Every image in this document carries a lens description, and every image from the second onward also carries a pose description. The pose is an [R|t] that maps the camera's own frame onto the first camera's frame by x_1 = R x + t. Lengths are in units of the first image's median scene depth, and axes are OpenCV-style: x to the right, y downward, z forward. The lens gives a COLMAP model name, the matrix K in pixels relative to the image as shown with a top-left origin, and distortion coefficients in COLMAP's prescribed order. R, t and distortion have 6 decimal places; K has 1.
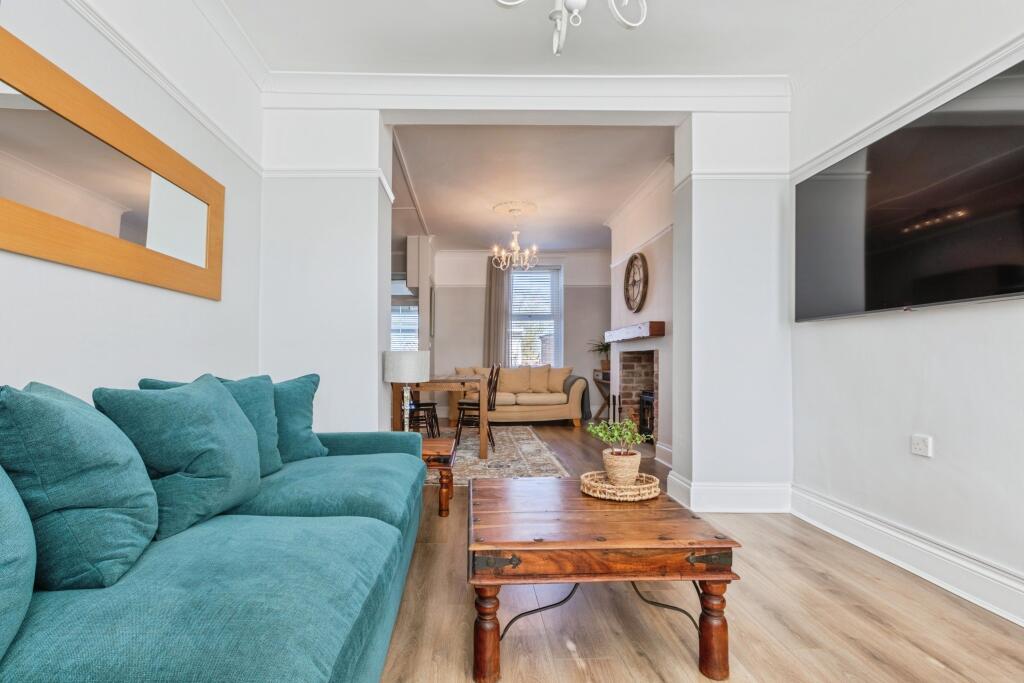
lens RADIAL K [[438.5, 0, 511.7], [0, 438.5, 358.7], [0, 0, 1]] dist [0.000300, 0.000283]
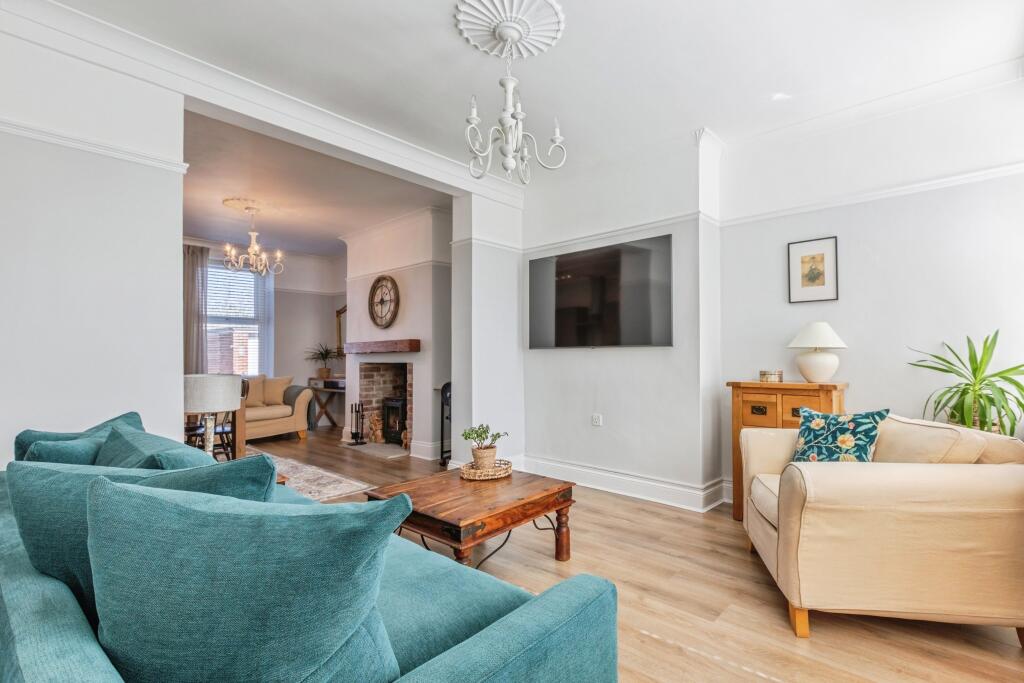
lens RADIAL K [[466.7, 0, 509.5], [0, 466.7, 354.0], [0, 0, 1]] dist [0.000210, 0.000187]
pose [[0.698492, -0.006070, 0.715592, -0.393776], [0.004608, 0.999981, 0.003985, -0.049549], [-0.715603, 0.000514, 0.698507, -0.068140]]
